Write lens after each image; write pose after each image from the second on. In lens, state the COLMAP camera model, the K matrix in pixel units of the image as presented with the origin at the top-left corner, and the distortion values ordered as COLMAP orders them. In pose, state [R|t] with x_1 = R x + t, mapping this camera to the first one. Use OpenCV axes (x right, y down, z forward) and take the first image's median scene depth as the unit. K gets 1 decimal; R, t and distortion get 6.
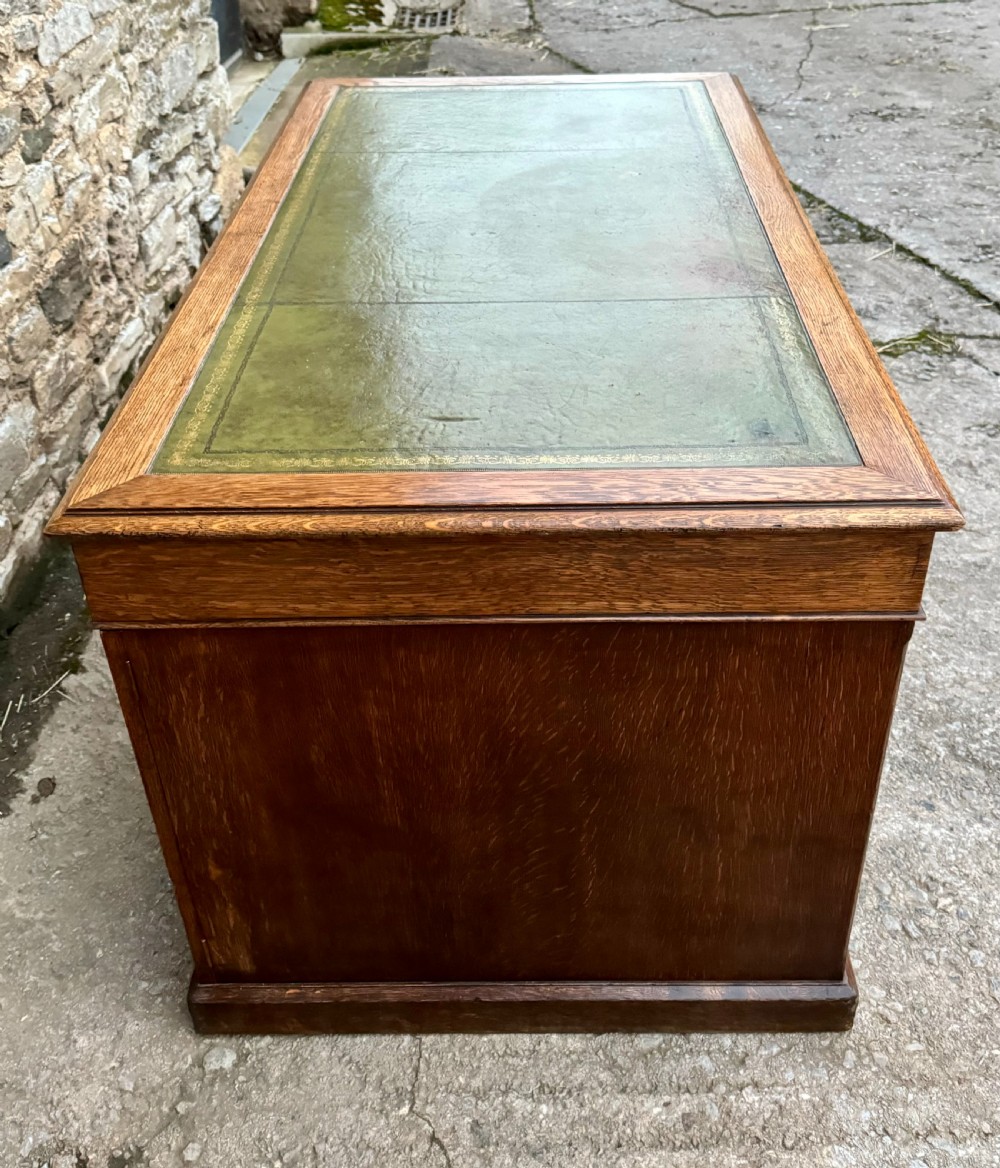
lens RADIAL K [[1228.2, 0, 516.3], [0, 1228.2, 524.7], [0, 0, 1]] dist [0.155720, -0.344978]
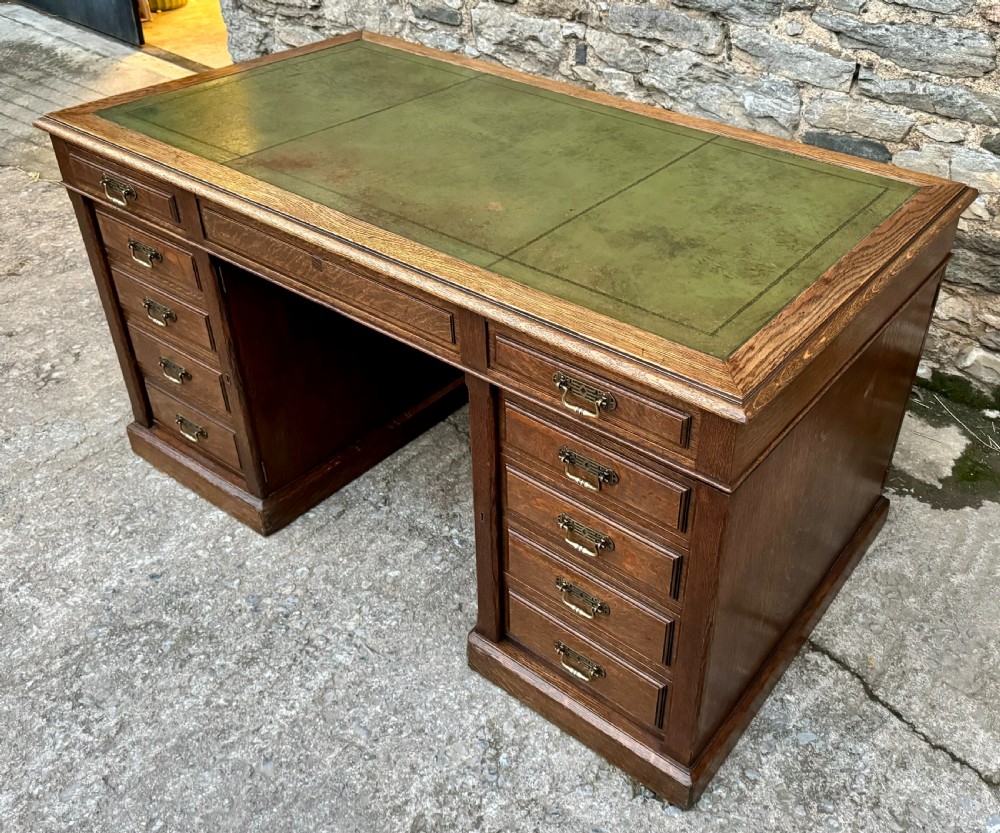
lens RADIAL K [[943.7, 0, 595.8], [0, 943.7, 366.6], [0, 0, 1]] dist [0.162988, -0.347566]
pose [[-0.576681, 0.457864, -0.676609, 0.641415], [-0.470493, 0.490936, 0.733224, -0.838146], [0.667889, 0.741176, -0.067692, 1.205825]]
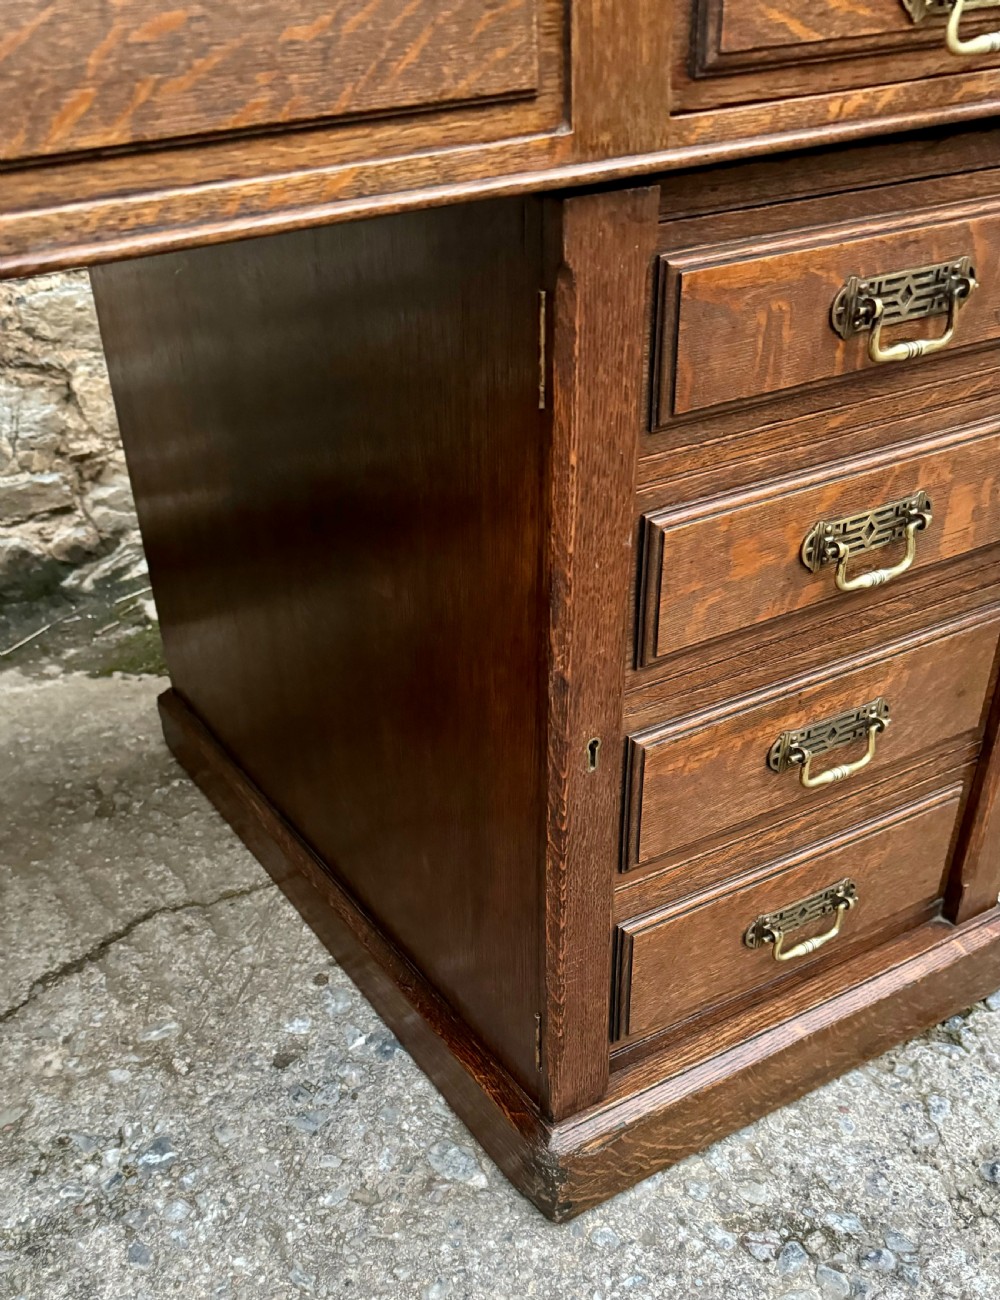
lens RADIAL K [[1165.3, 0, 391.5], [0, 1165.3, 817.5], [0, 0, 1]] dist [0.049778, -0.071179]
pose [[0.487598, 0.470621, -0.735366, 0.444445], [-0.423933, 0.863944, 0.271812, -0.192772], [0.763236, 0.179212, 0.620769, 0.924875]]
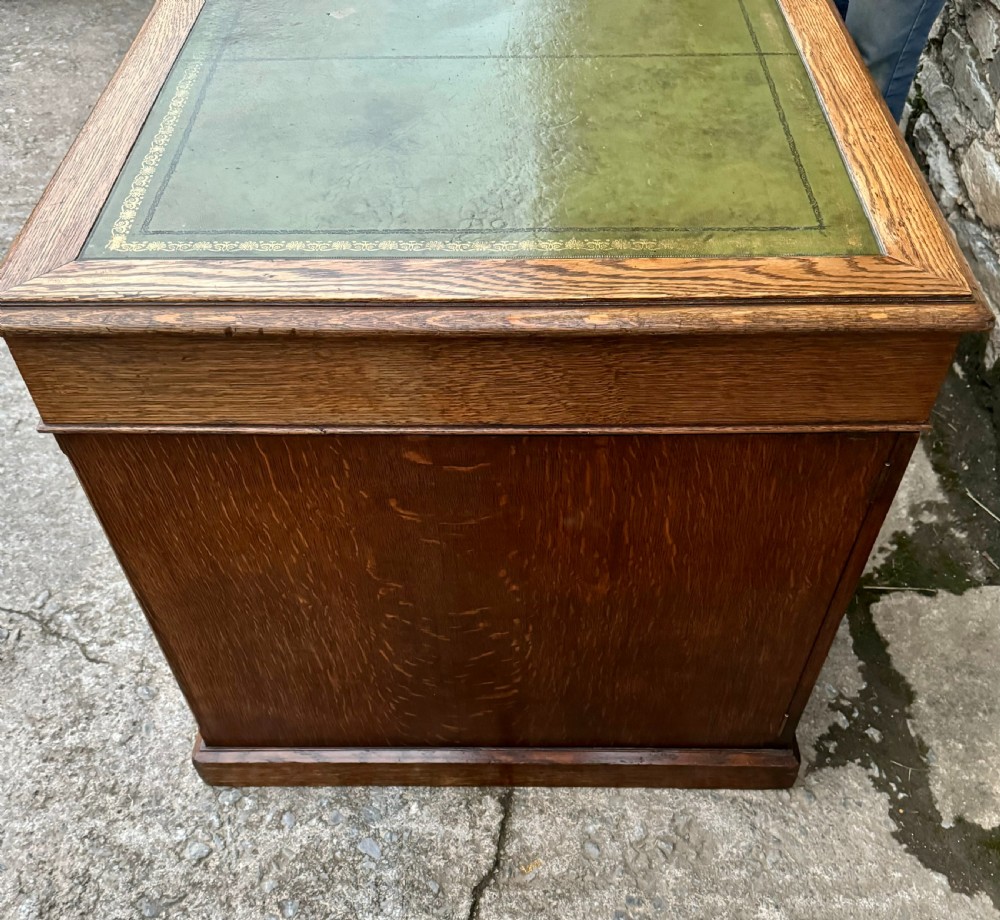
lens RADIAL K [[995.9, 0, 504.5], [0, 995.9, 588.2], [0, 0, 1]] dist [0.139371, -0.322097]
pose [[-0.999725, 0.017391, 0.015720, -0.011224], [0.017486, 0.106596, 0.994149, -0.859175], [0.015614, 0.994150, -0.106871, 1.415005]]
